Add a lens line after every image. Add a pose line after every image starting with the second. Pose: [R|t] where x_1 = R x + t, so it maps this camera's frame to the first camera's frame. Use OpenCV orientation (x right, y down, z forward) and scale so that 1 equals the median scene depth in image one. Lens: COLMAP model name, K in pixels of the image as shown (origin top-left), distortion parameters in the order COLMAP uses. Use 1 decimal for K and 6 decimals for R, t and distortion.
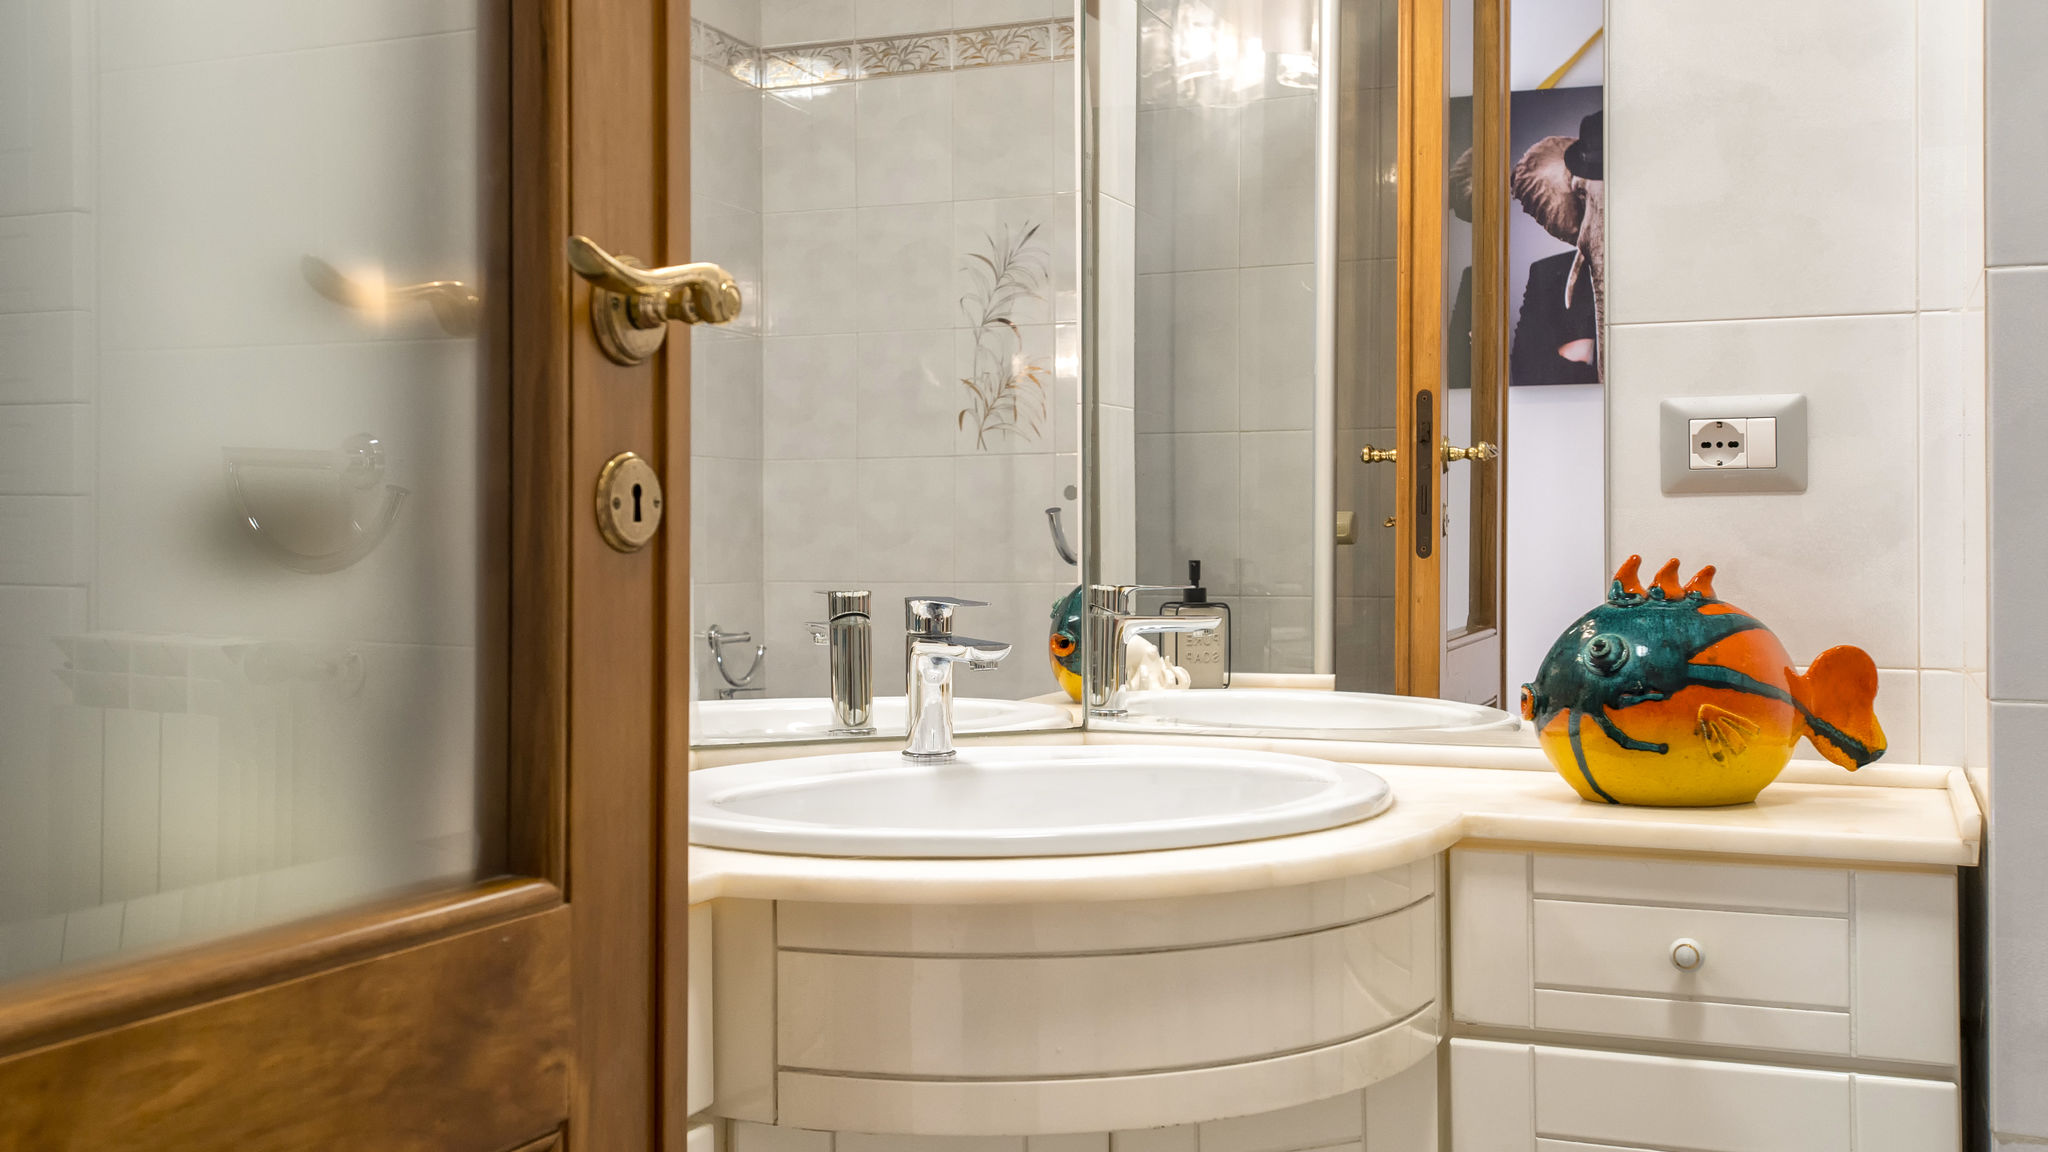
lens RADIAL K [[1960.9, 0, 1018.3], [0, 1960.9, 519.3], [0, 0, 1]] dist [-0.005053, -0.001233]
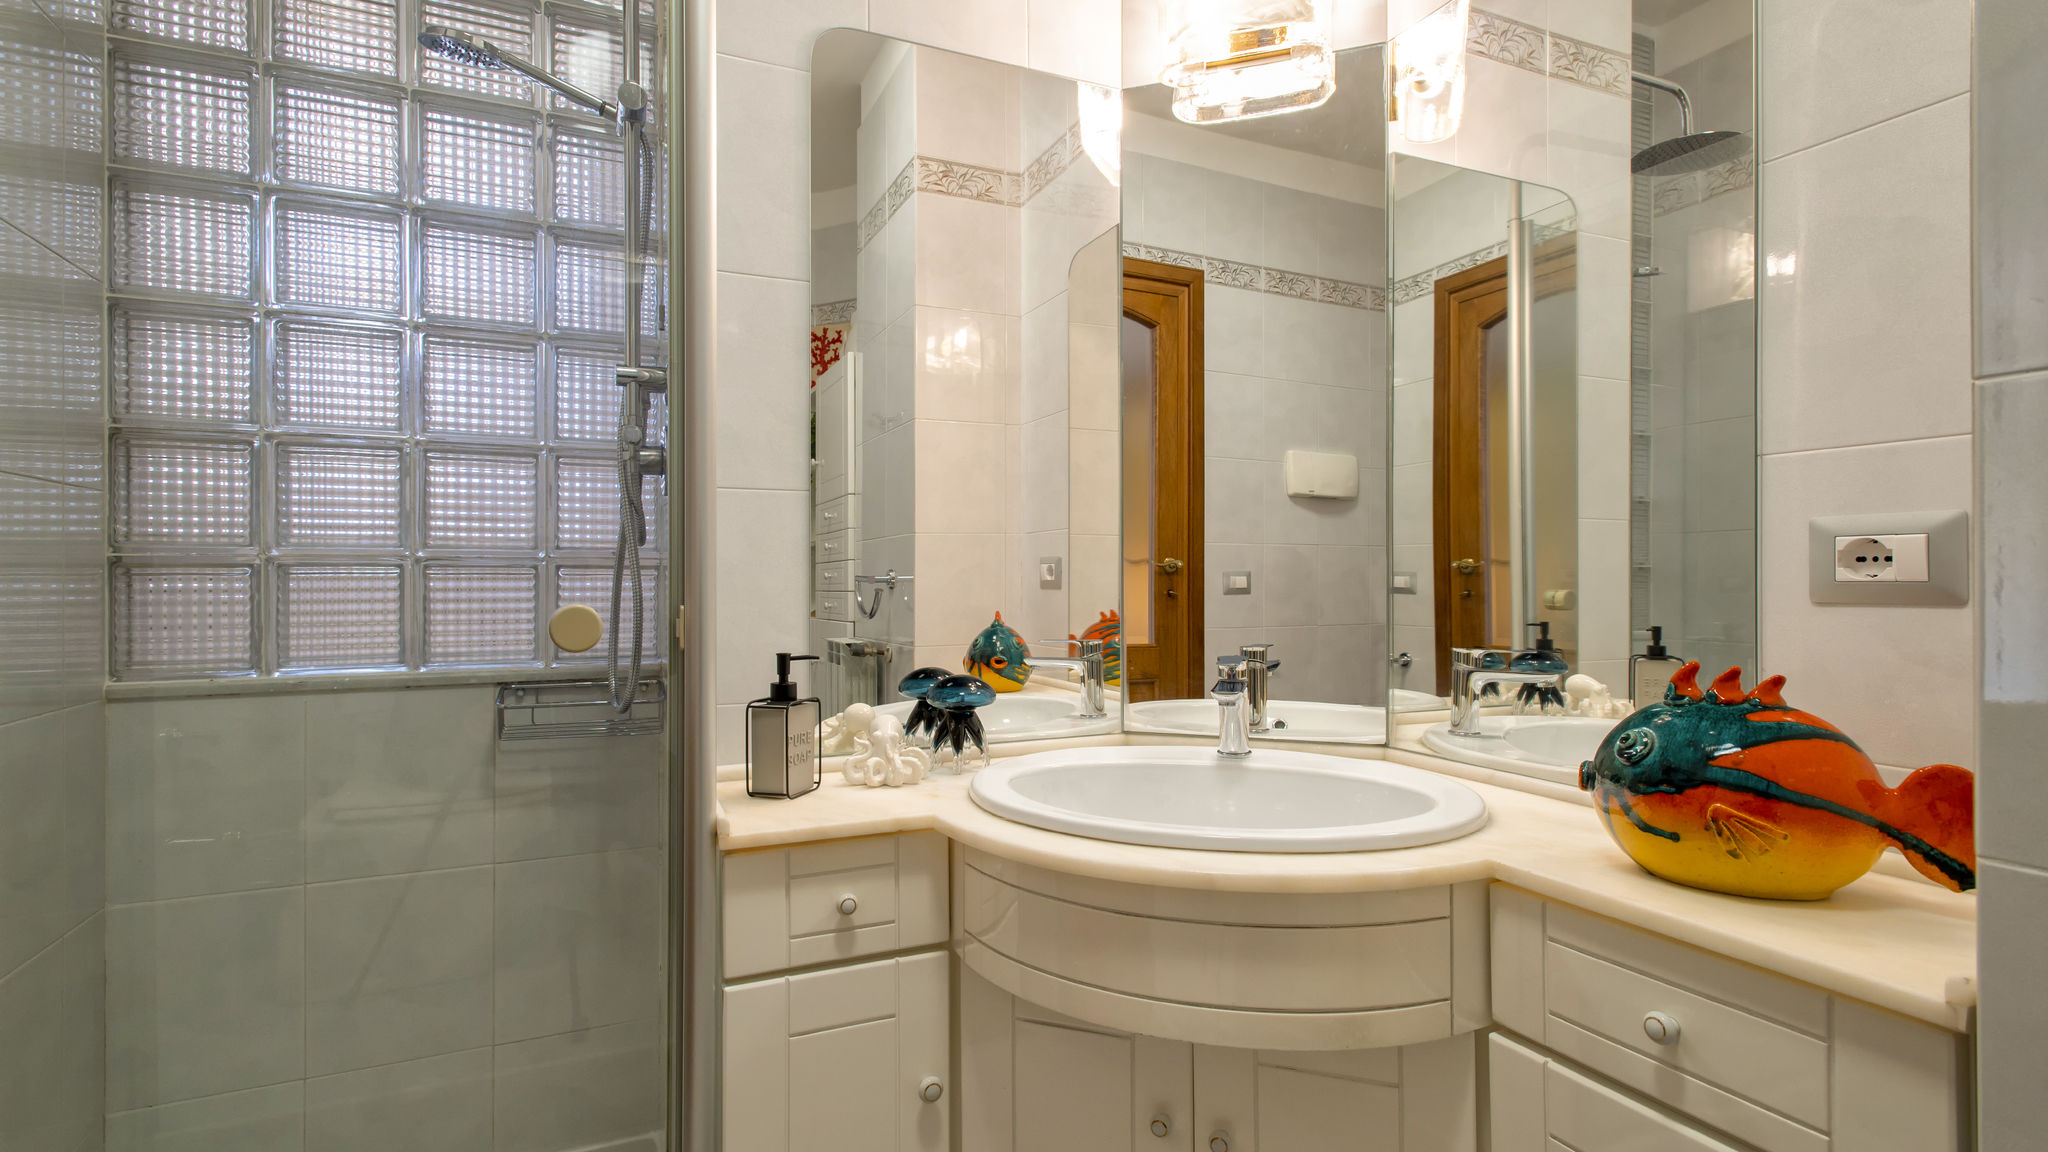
lens RADIAL K [[959.8, 0, 1024.0], [0, 959.8, 576.0], [0, 0, 1]] dist [0.000116, 0.000099]
pose [[0.736718, -0.000149, -0.676200, 0.419649], [0.003451, 0.999988, 0.003539, -0.036342], [0.676191, -0.004941, 0.736710, 0.332040]]
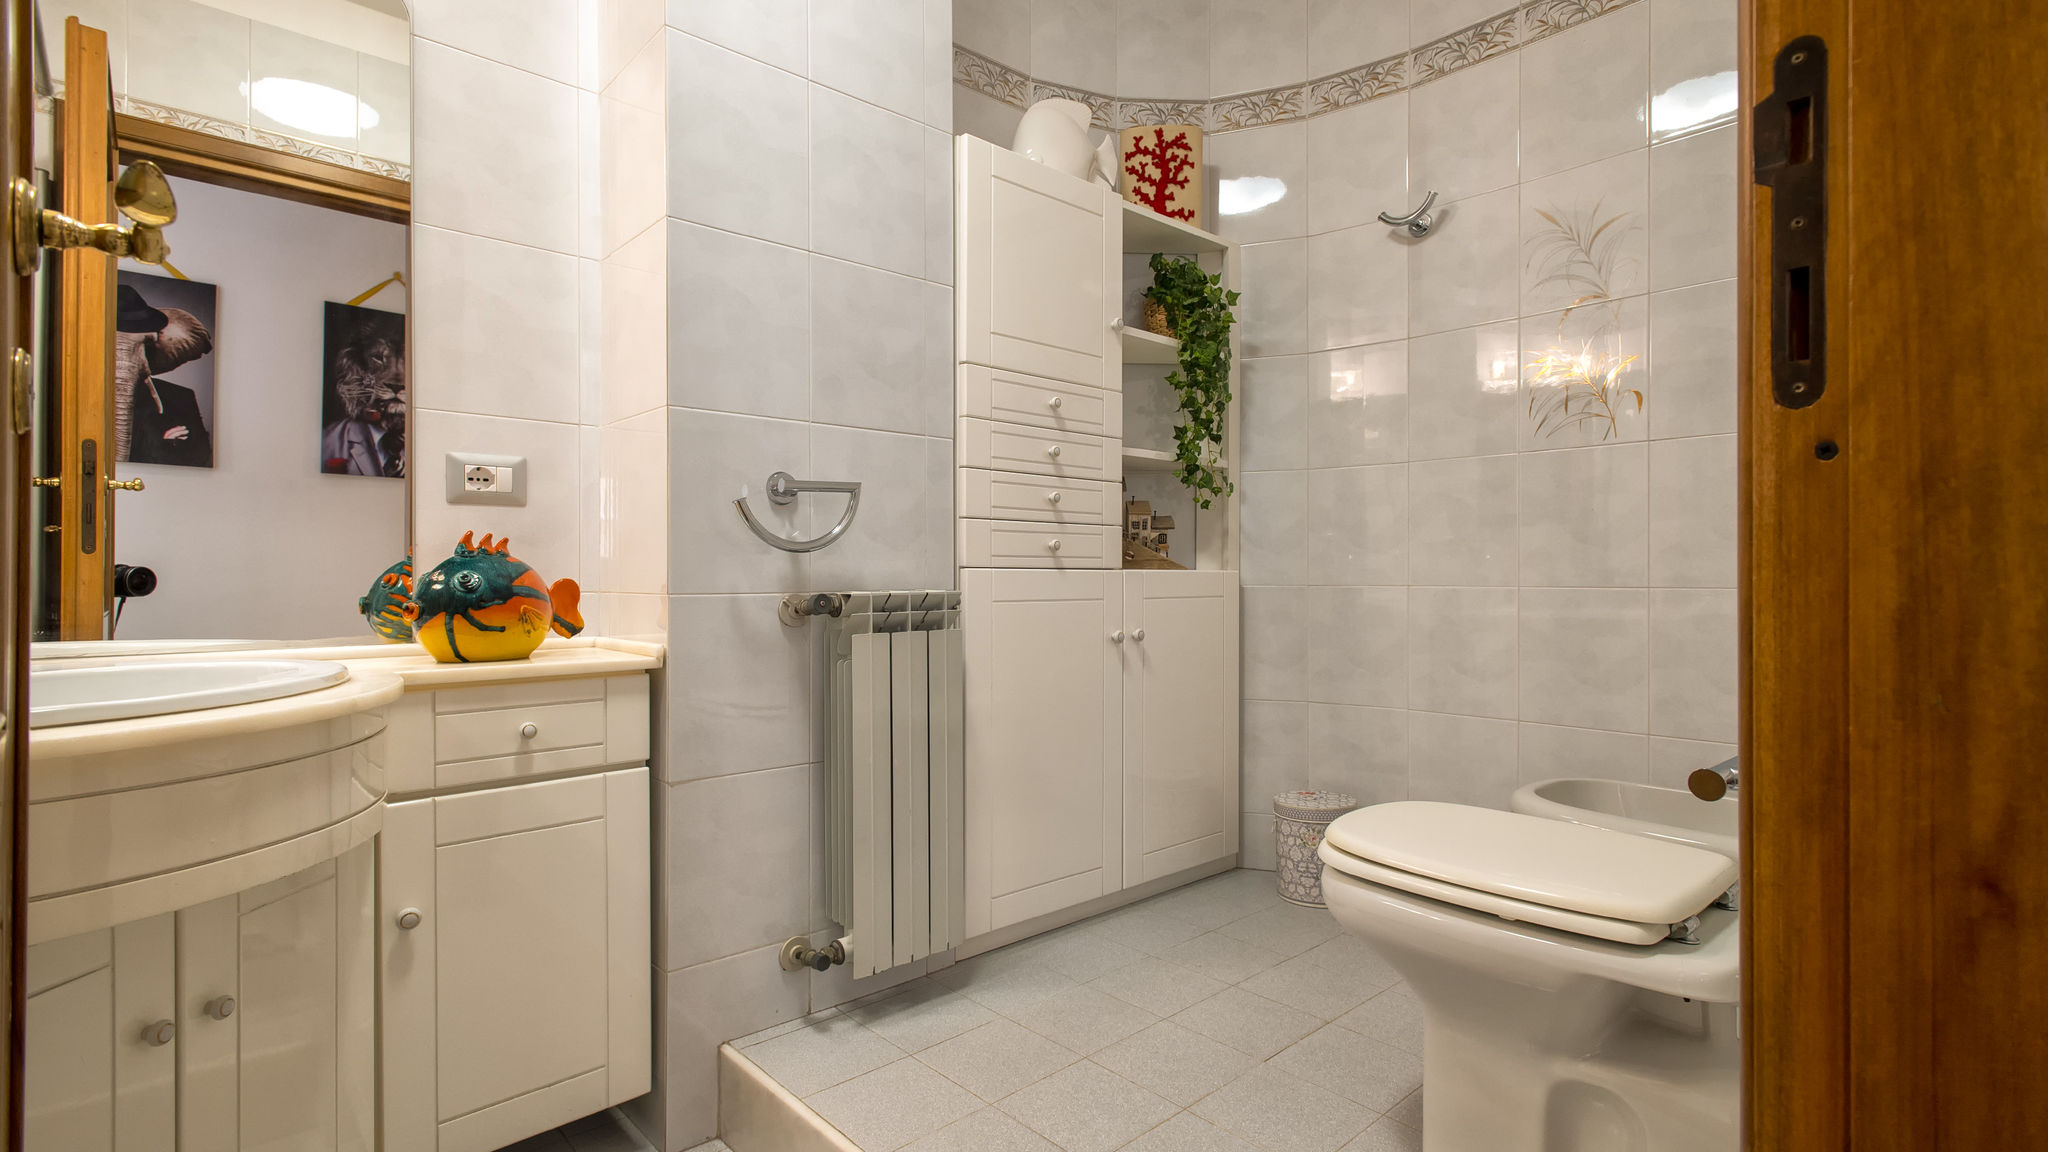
lens RADIAL K [[959.8, 0, 1024.0], [0, 959.8, 576.0], [0, 0, 1]] dist [0.000116, 0.000099]
pose [[0.418590, 0.001066, 0.908175, -0.310627], [-0.009631, 0.999948, 0.003265, 0.055247], [-0.908124, -0.010114, 0.418578, 0.133797]]
